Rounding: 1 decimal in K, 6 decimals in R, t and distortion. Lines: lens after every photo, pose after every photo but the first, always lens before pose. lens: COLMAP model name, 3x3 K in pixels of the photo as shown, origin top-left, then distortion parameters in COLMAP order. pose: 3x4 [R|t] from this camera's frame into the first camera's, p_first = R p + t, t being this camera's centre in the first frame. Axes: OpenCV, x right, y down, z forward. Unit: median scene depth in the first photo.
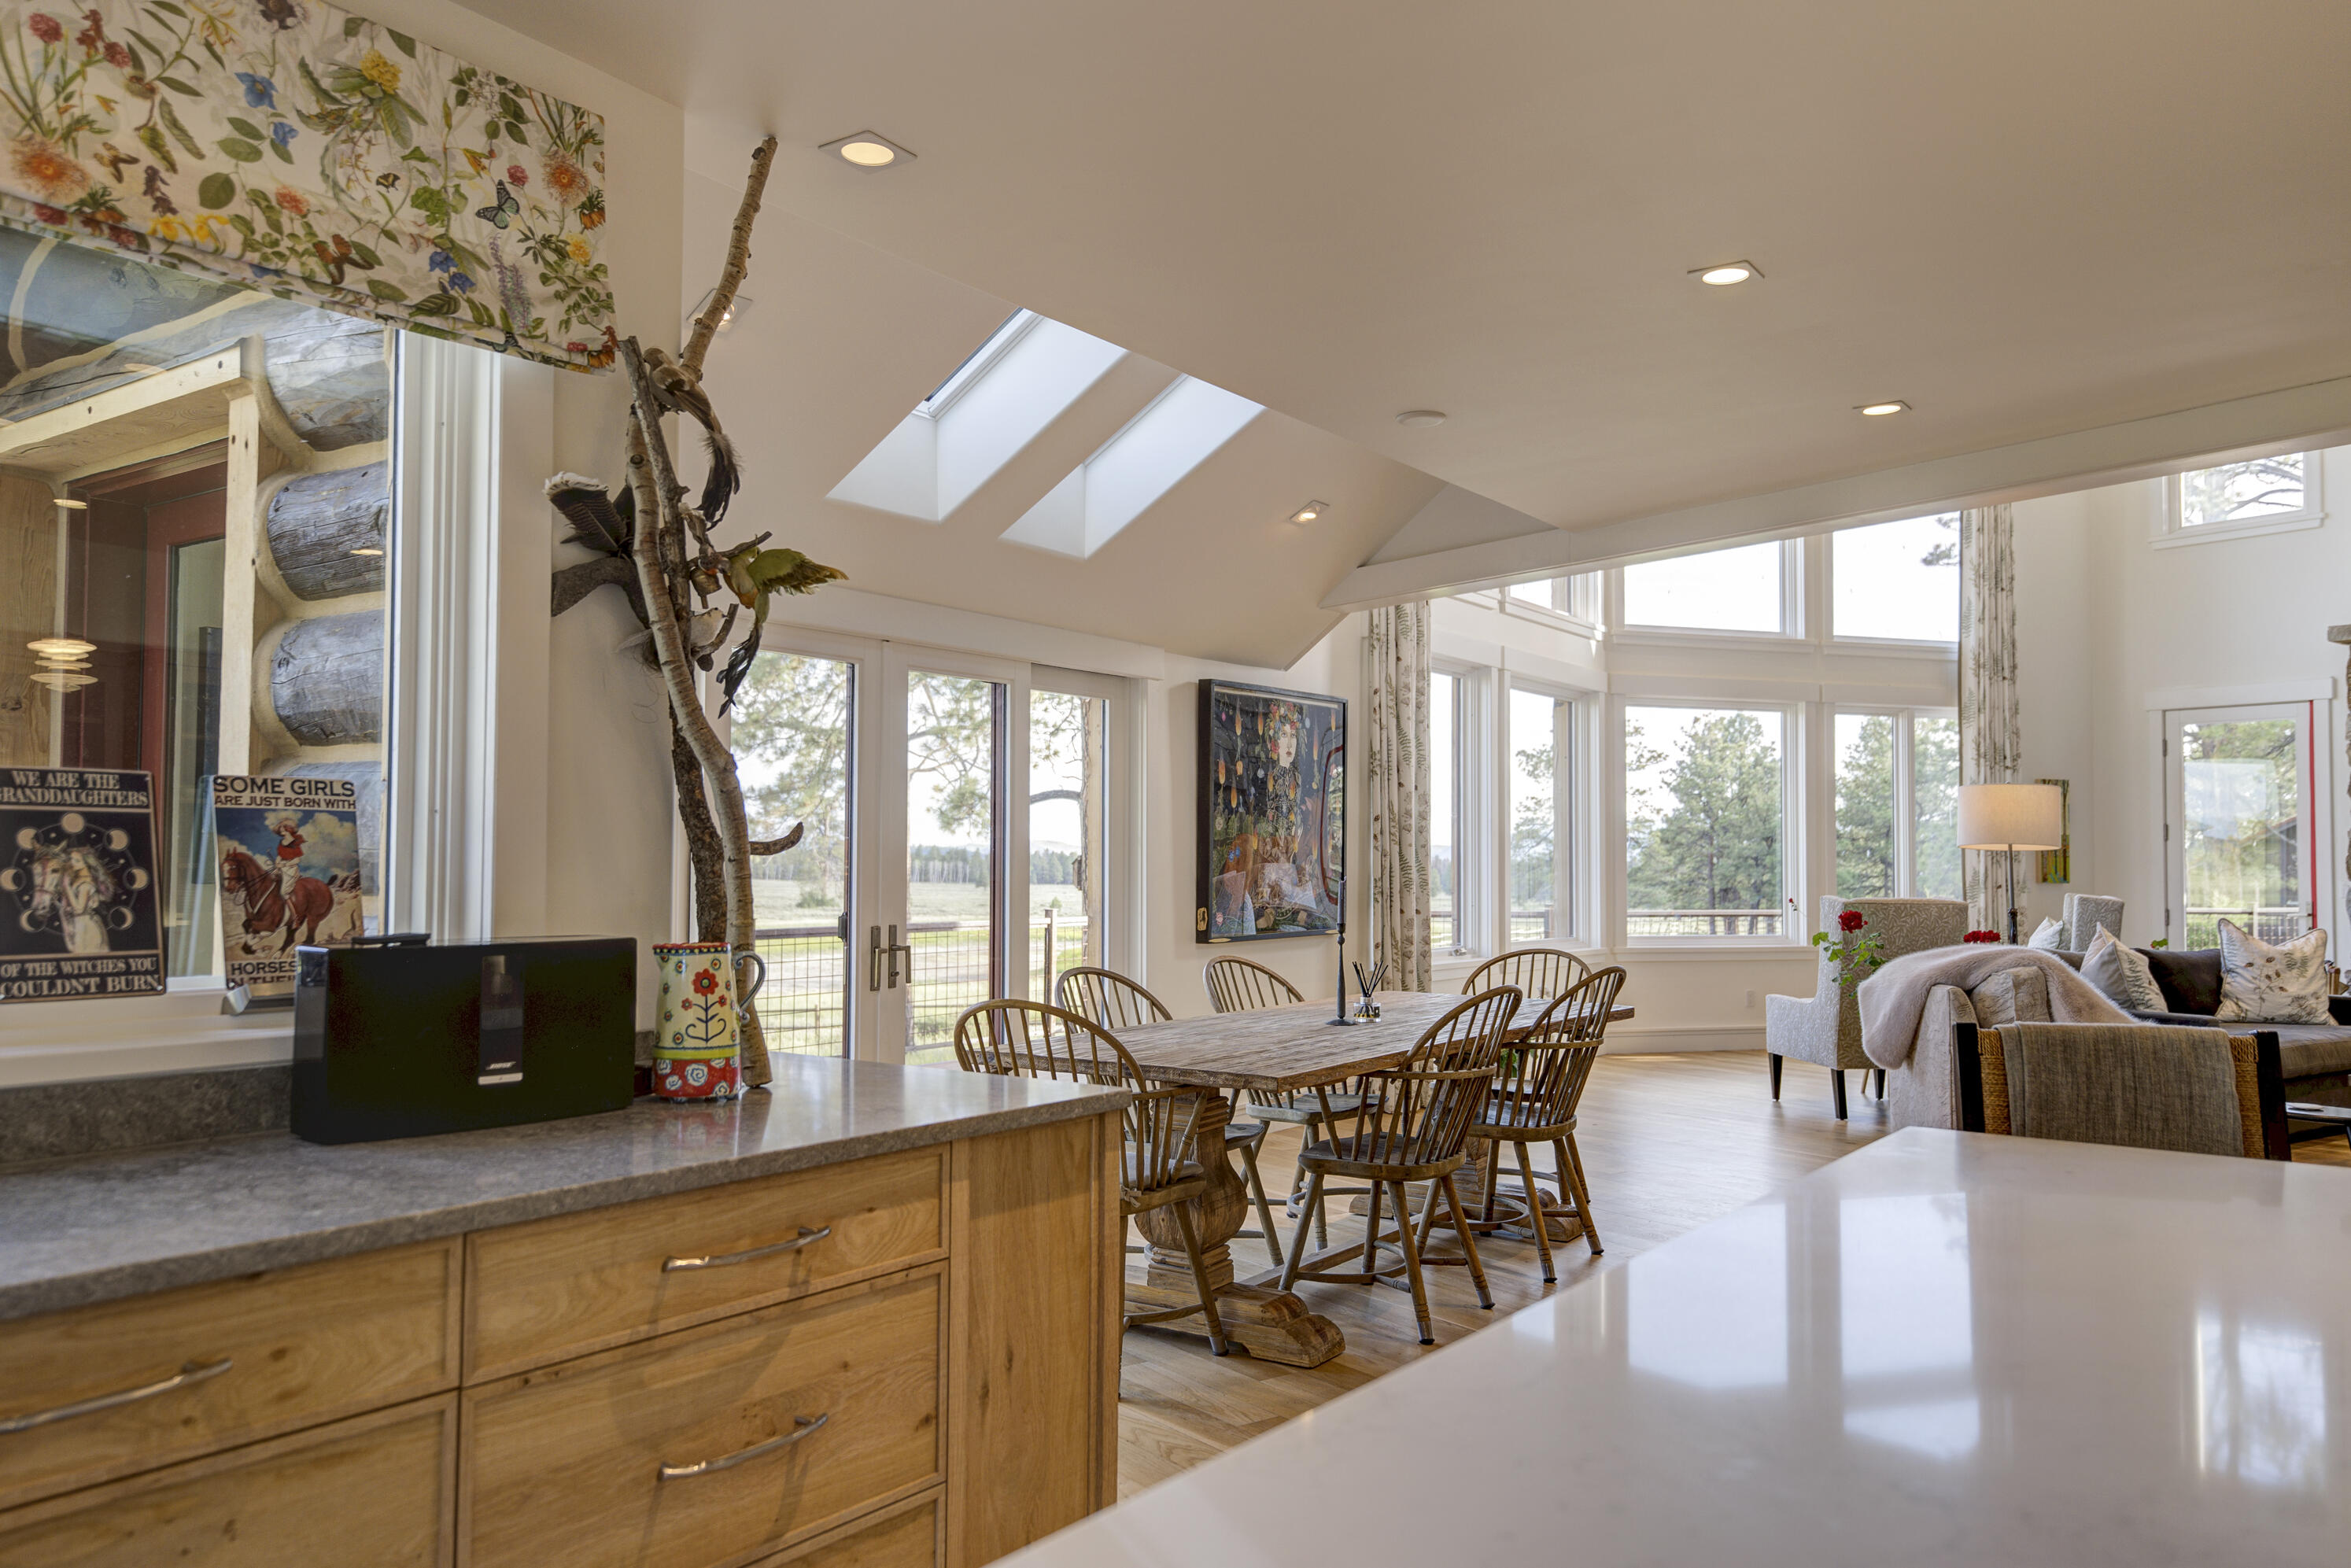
lens RADIAL K [[1687.1, 0, 1175.5], [0, 1687.1, 784.0], [0, 0, 1]] dist [0.001008, 0.000076]
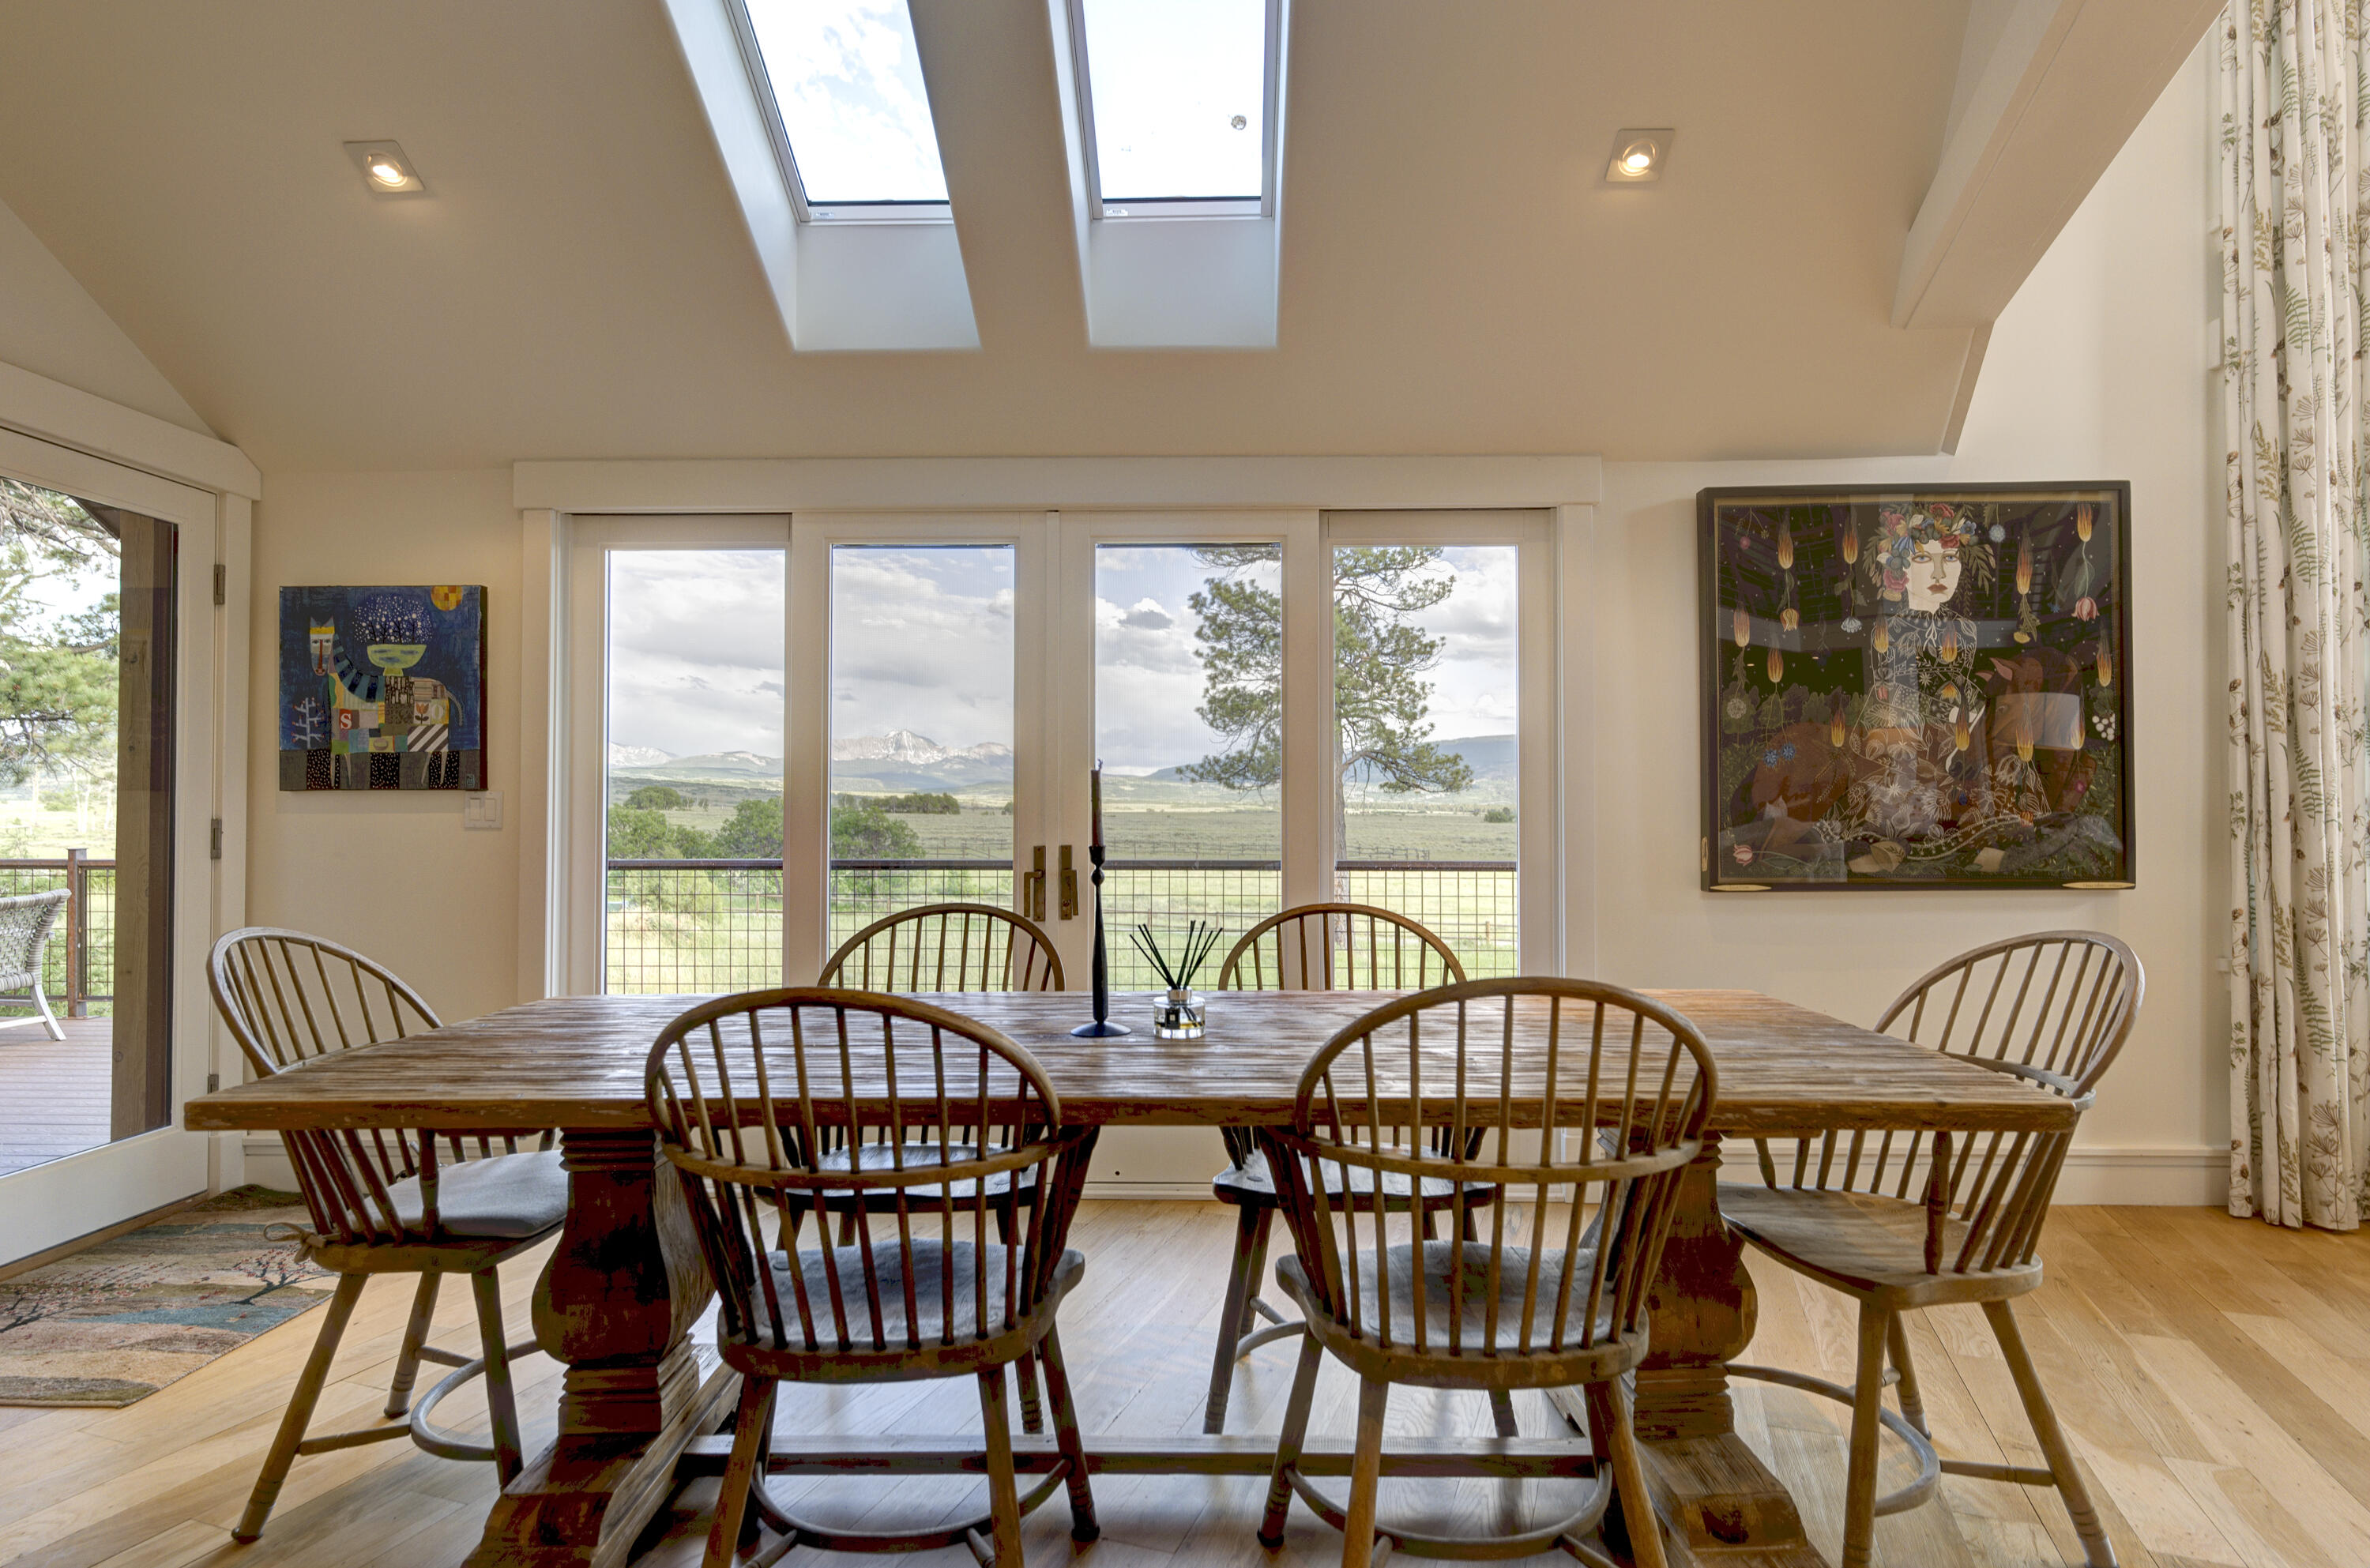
lens RADIAL K [[1273.7, 0, 1185.0], [0, 1273.7, 784.0], [0, 0, 1]] dist [-0.000573, -0.000967]
pose [[0.567993, -0.030814, -0.822456, 0.368440], [0.043901, 0.999011, -0.007111, 0.055892], [0.821862, -0.032068, 0.568784, 0.651203]]
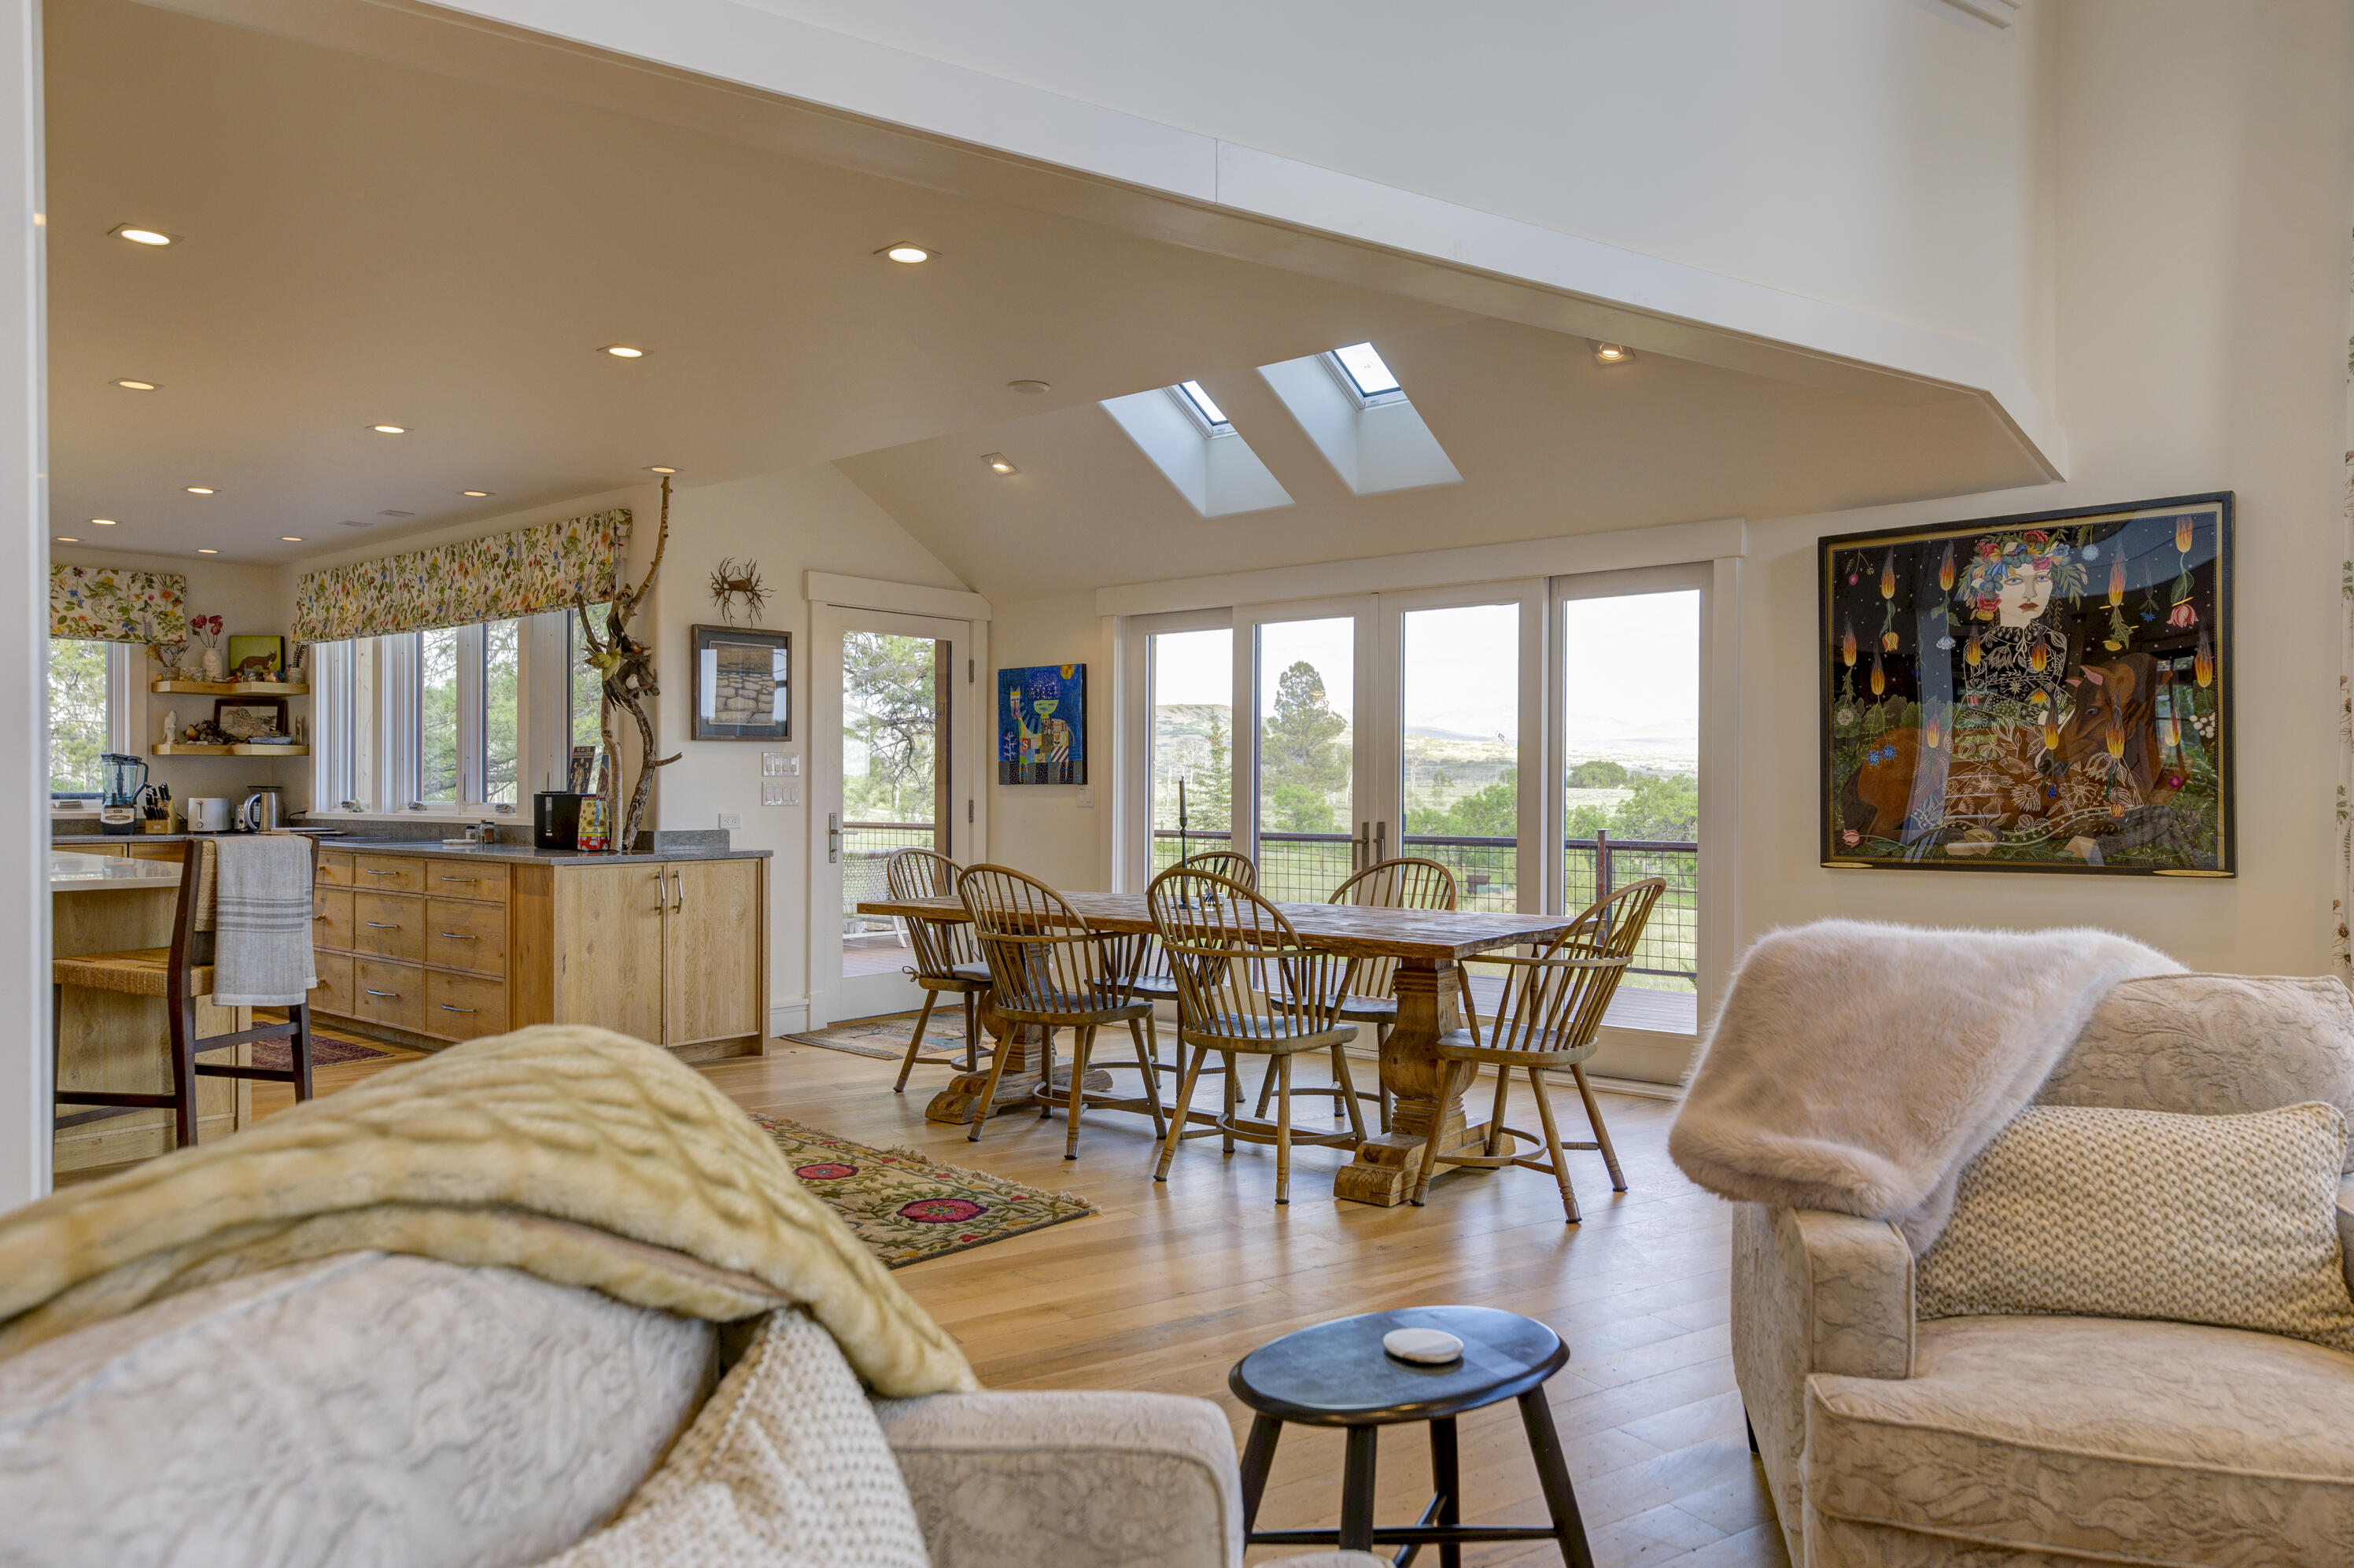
lens RADIAL K [[1616.8, 0, 1177.0], [0, 1616.8, 784.0], [0, 0, 1]] dist [0.001261, 0.000967]
pose [[-0.078898, -0.015715, -0.996759, 0.962442], [0.041399, 0.998962, -0.019027, 0.067221], [0.996023, -0.042766, -0.078165, 0.892547]]
